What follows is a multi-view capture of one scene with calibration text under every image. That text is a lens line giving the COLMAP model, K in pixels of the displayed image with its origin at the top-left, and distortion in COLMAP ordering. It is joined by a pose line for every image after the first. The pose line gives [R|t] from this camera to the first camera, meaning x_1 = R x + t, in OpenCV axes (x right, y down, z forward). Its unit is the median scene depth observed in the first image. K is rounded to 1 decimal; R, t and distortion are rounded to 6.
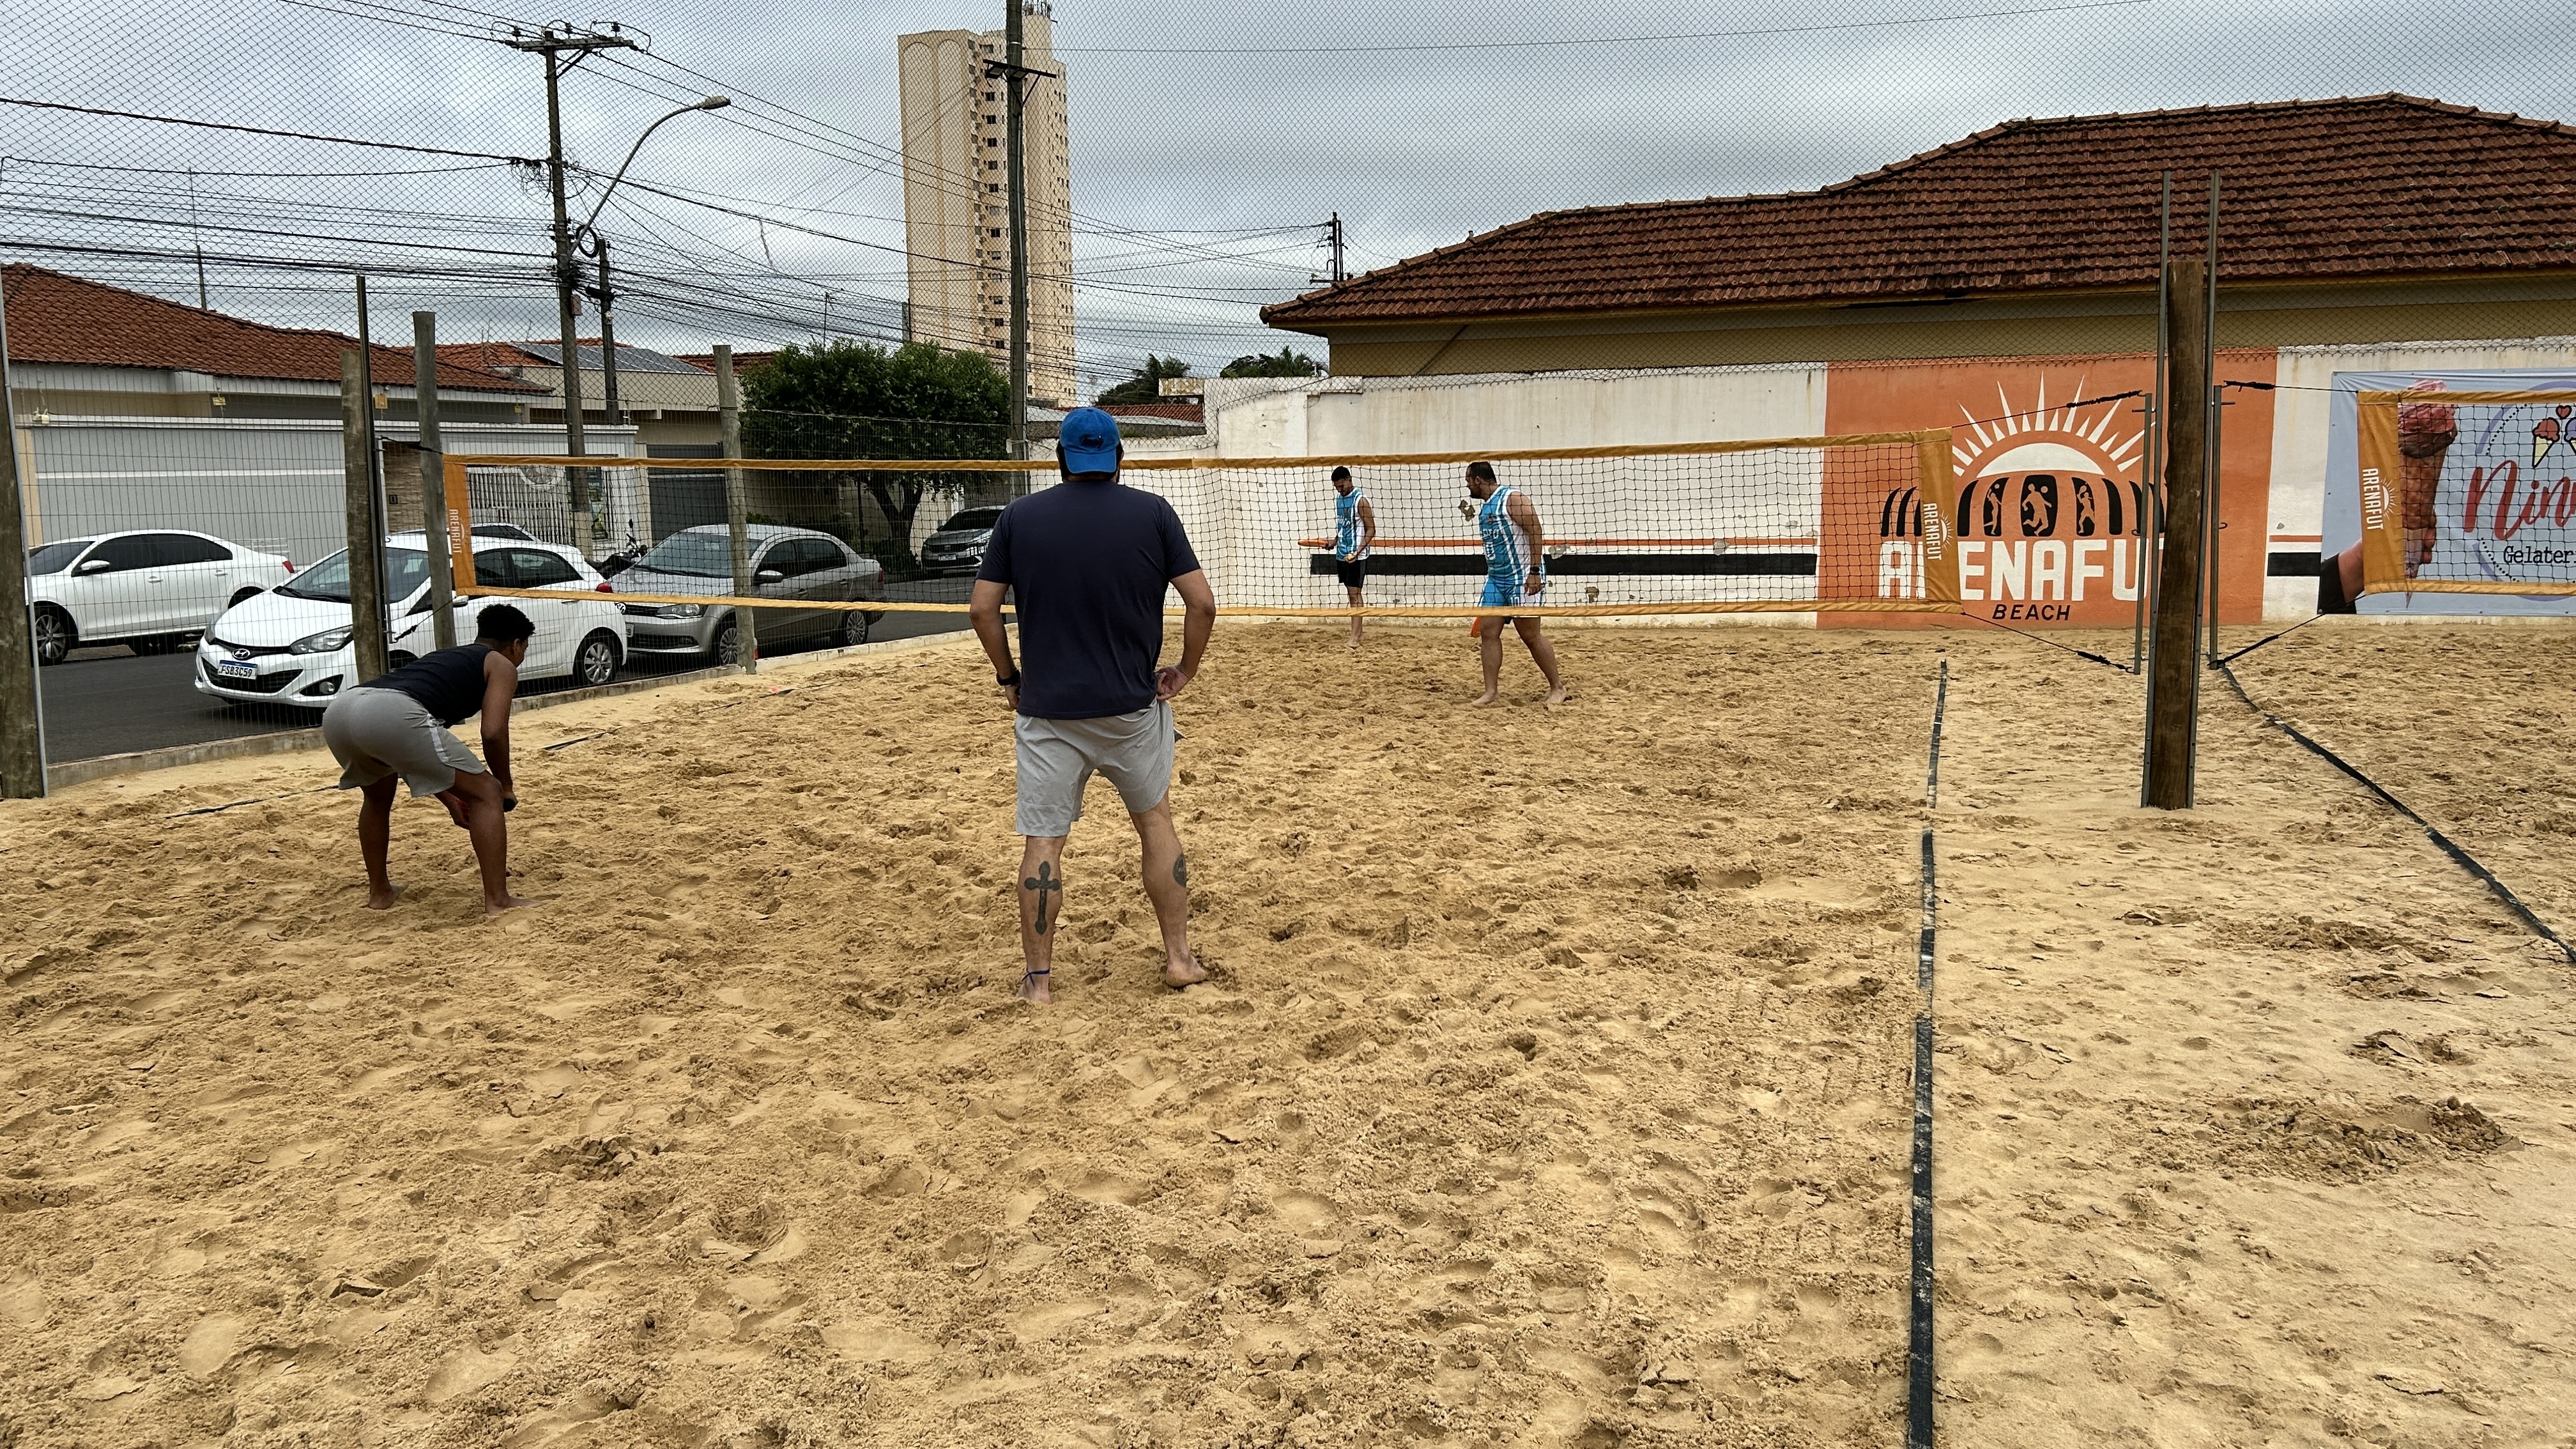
lens RADIAL K [[1994.0, 0, 1275.1], [0, 1994.0, 706.9], [0, 0, 1]] dist [0.044672, -0.045490]
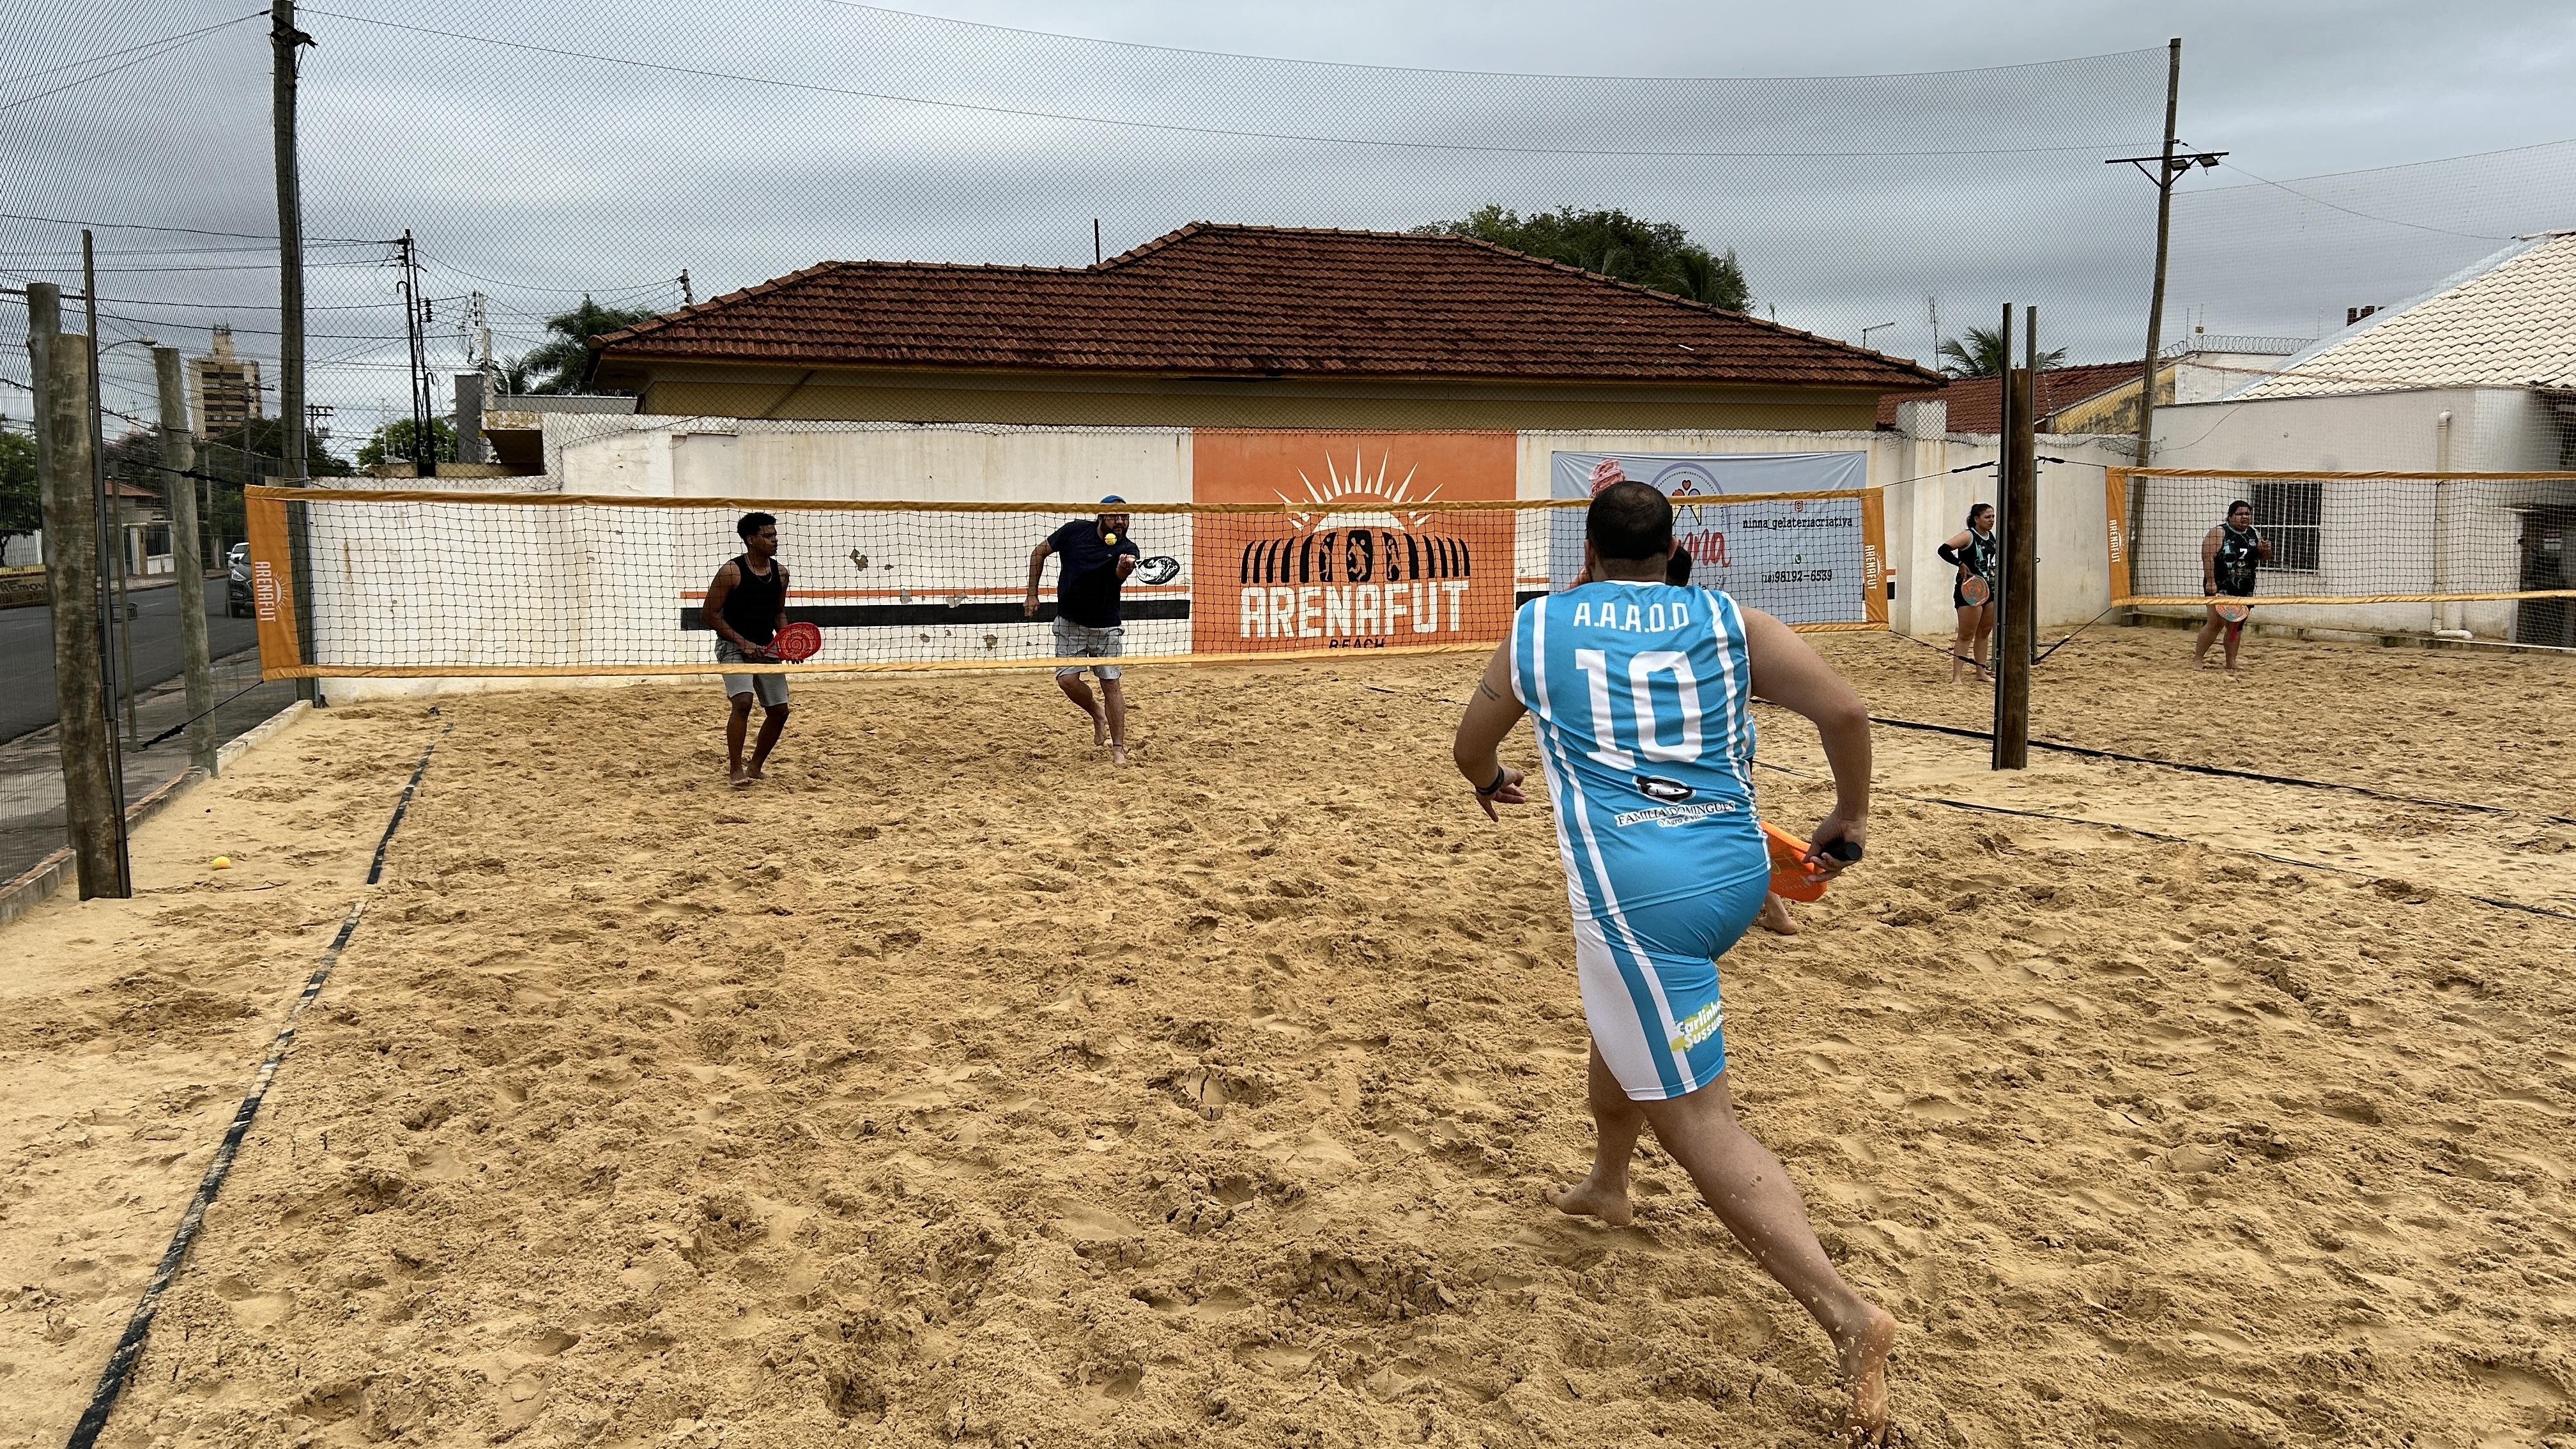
lens RADIAL K [[1994.0, 0, 1297.7], [0, 1994.0, 715.2], [0, 0, 1]] dist [0.044672, -0.045490]
pose [[0.762045, -0.052373, 0.645402, -0.398487], [0.069495, 0.997582, -0.001103, -0.007219], [-0.643784, 0.045693, 0.763842, 0.122484]]
